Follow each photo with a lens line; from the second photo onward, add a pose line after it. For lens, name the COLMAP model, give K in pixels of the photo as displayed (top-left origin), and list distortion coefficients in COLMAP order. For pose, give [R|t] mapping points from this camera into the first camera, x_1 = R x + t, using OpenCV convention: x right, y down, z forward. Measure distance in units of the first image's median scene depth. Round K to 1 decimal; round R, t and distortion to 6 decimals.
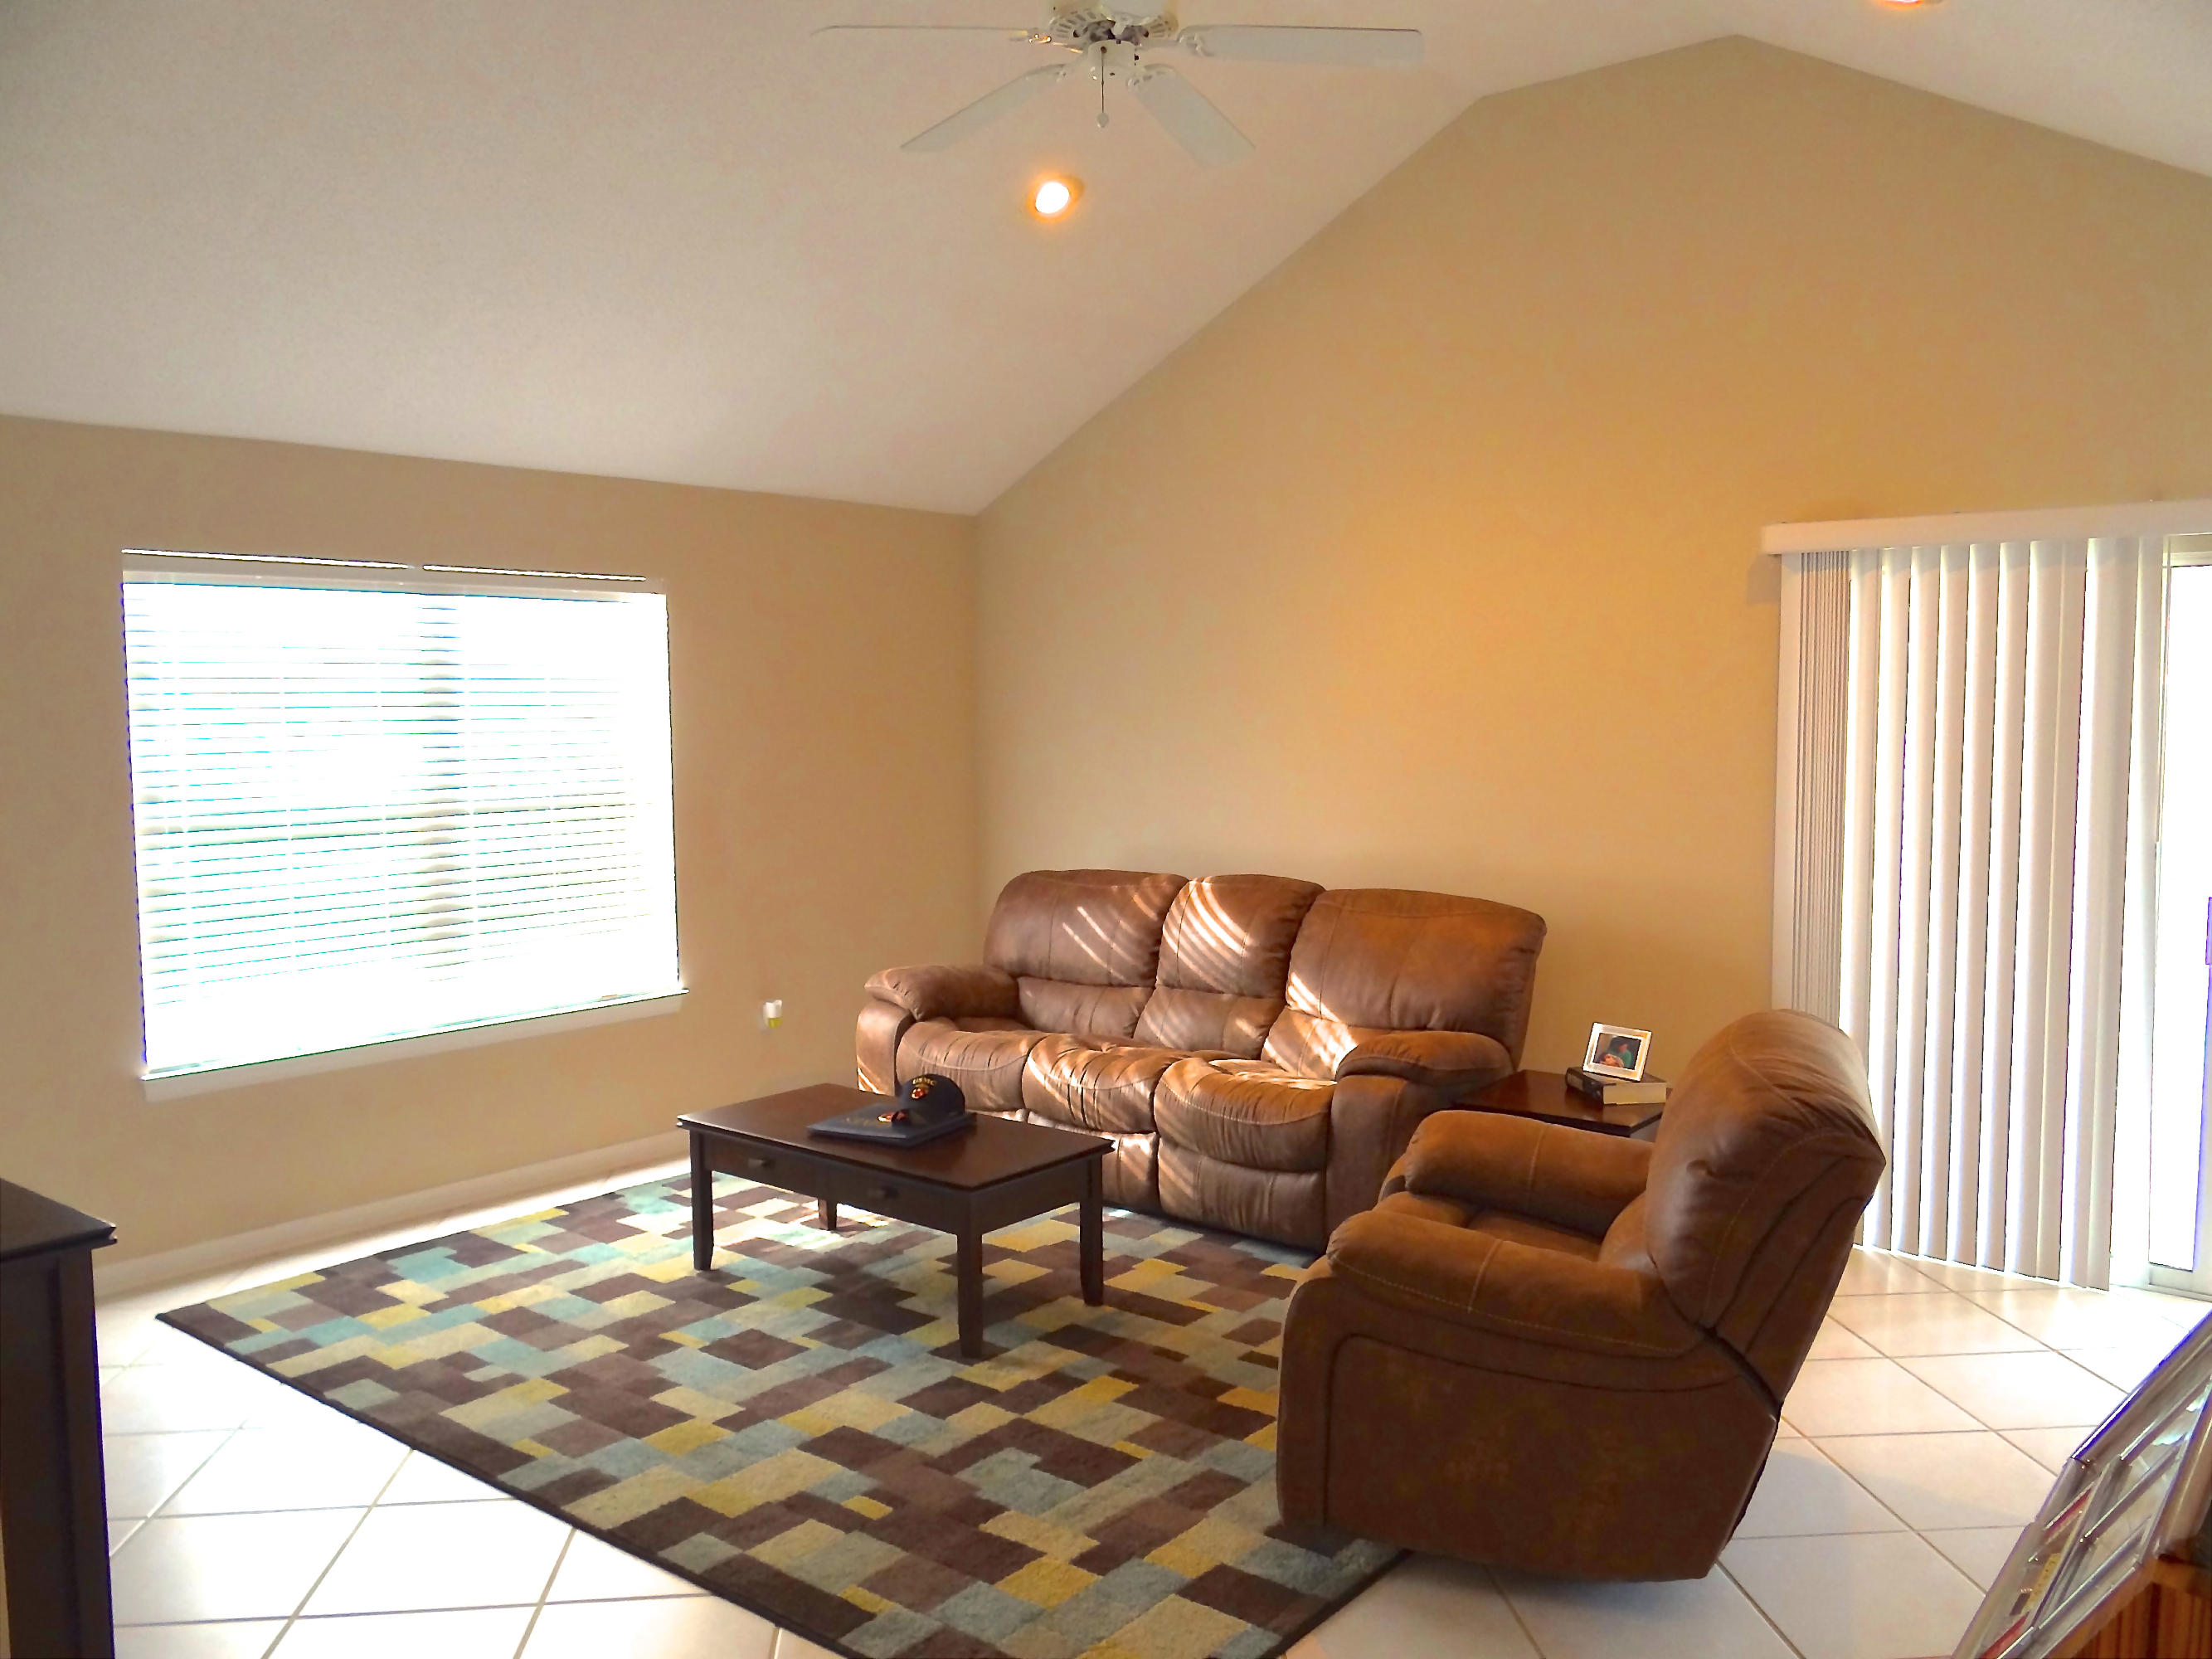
lens RADIAL K [[1731.1, 0, 1106.0], [0, 1731.1, 829.5], [0, 0, 1]] dist [-0.004325, -0.000941]
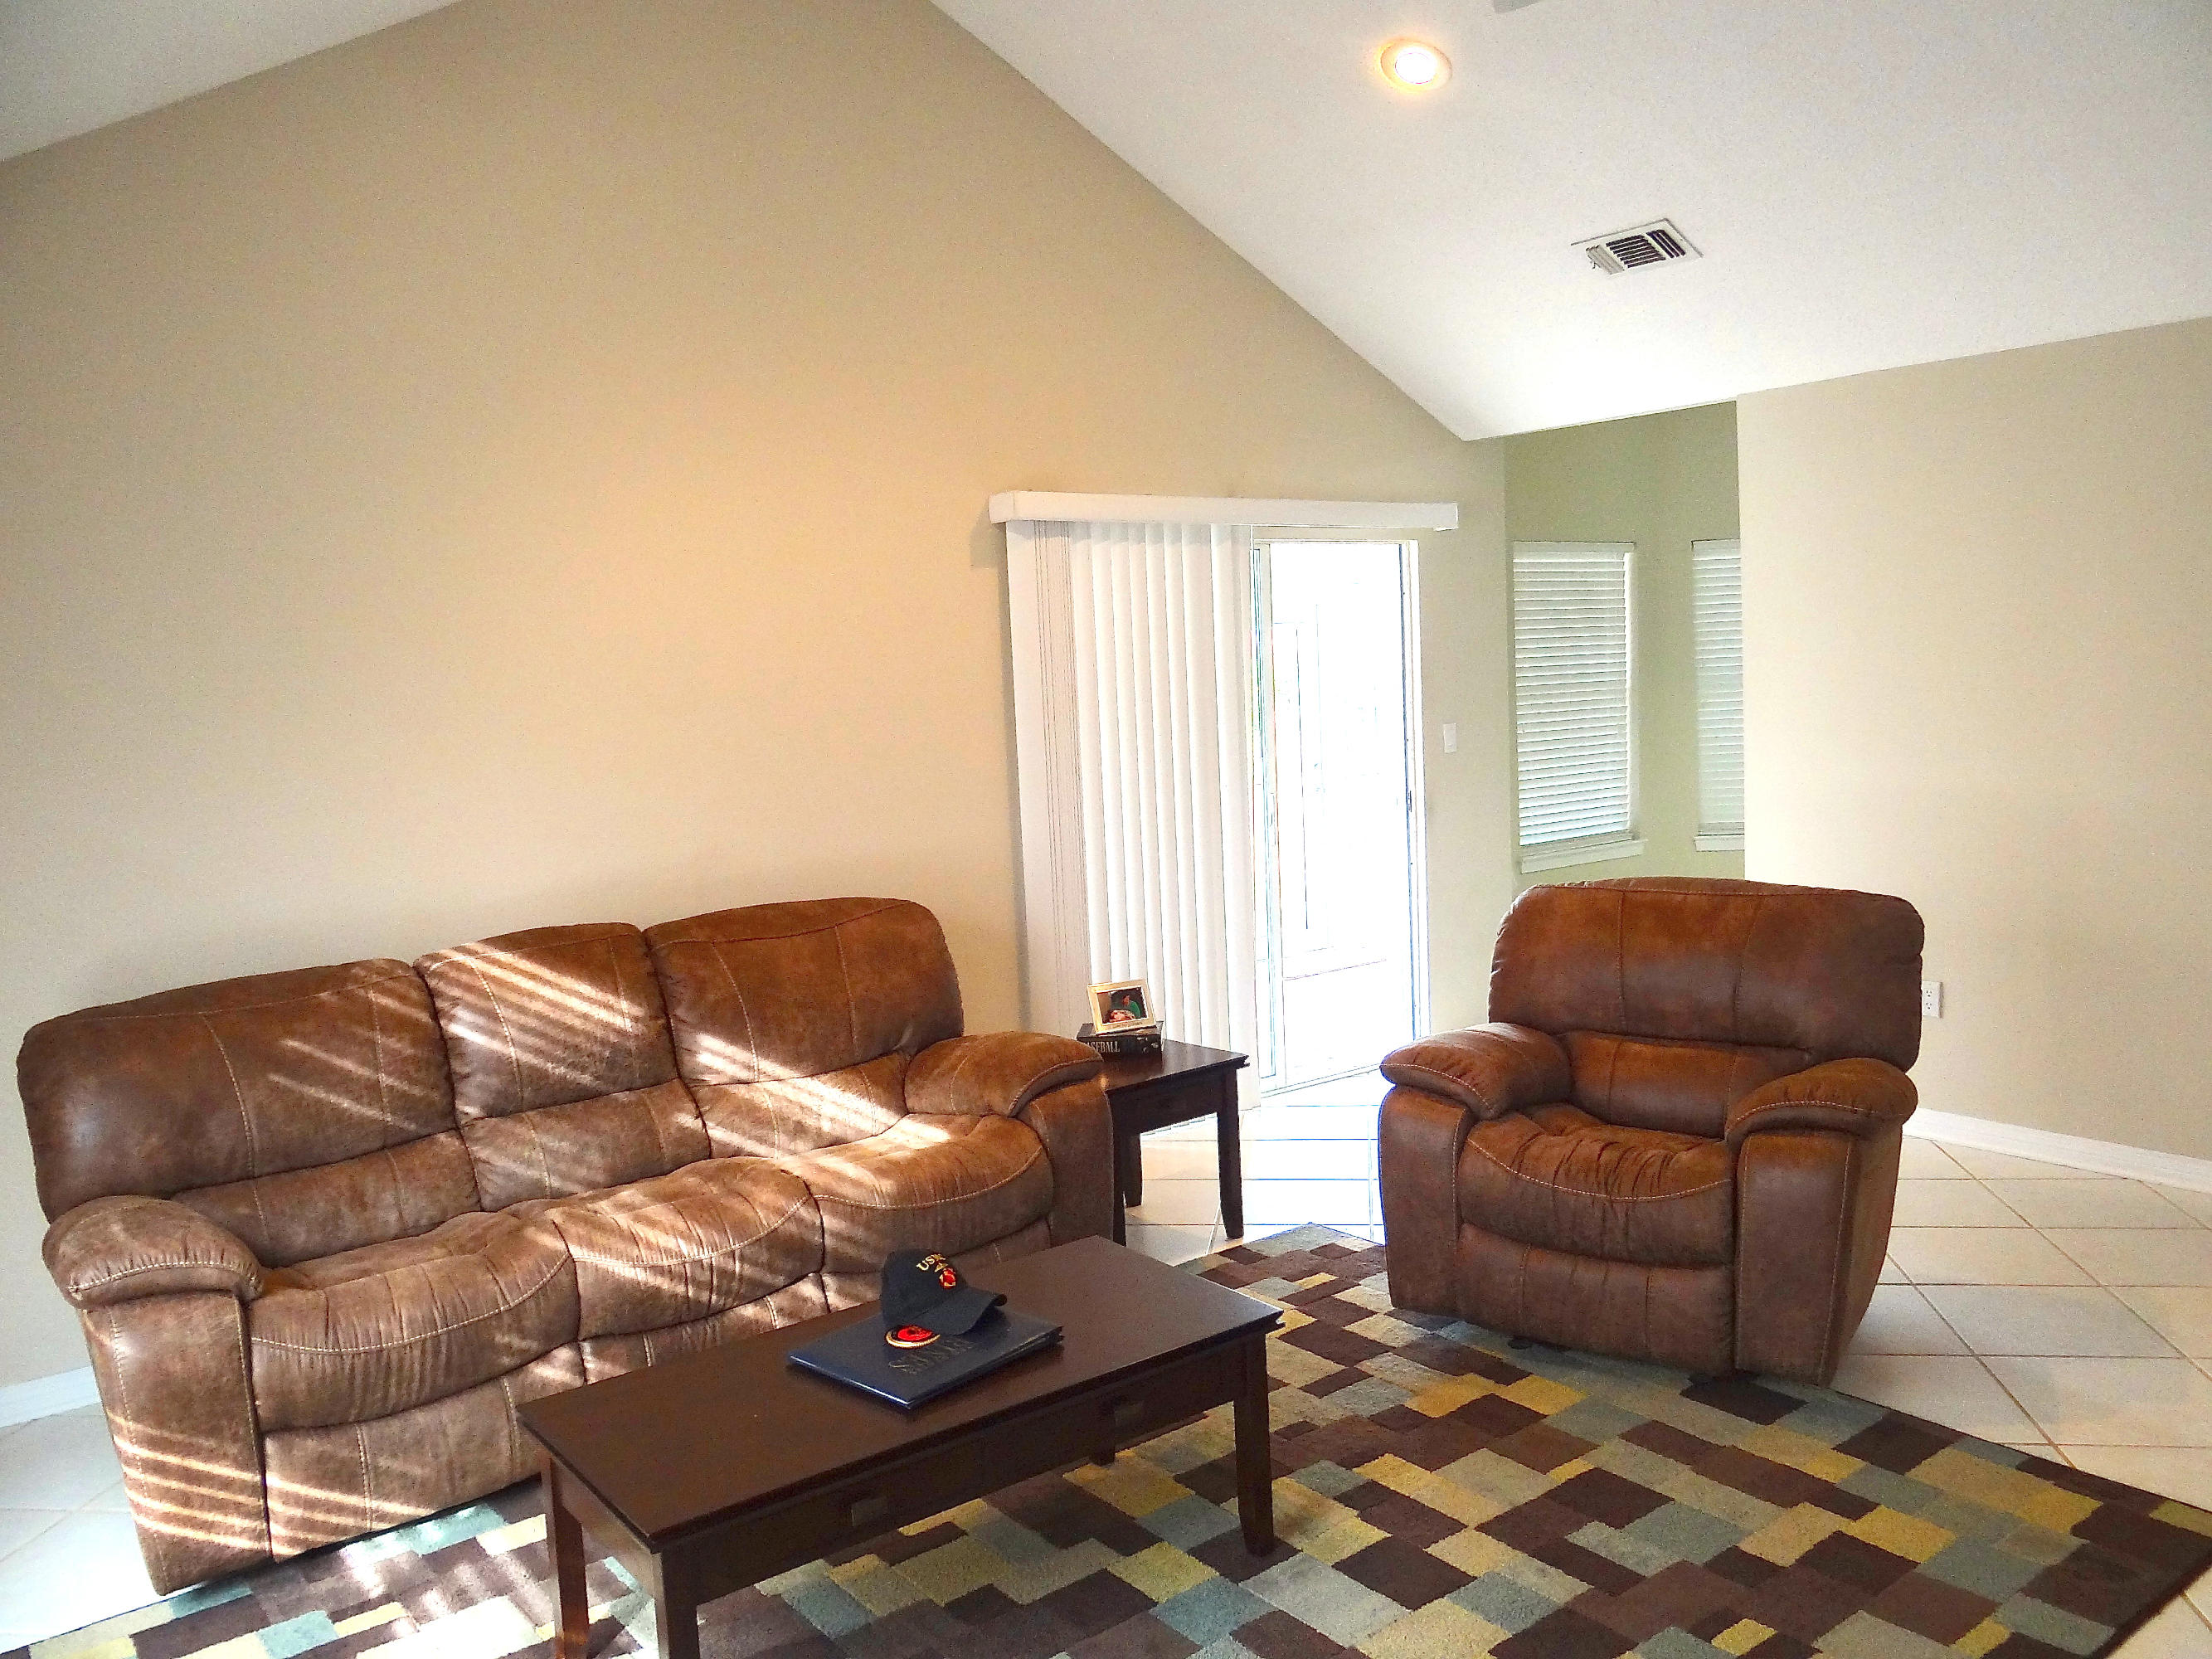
lens RADIAL K [[1774.7, 0, 1111.6], [0, 1774.7, 813.4], [0, 0, 1]] dist [0.005329, 0.005367]
pose [[0.218217, -0.107831, 0.969925, -0.724324], [0.097972, 0.991276, 0.088163, -0.078640], [-0.970970, 0.075787, 0.226878, 0.778162]]
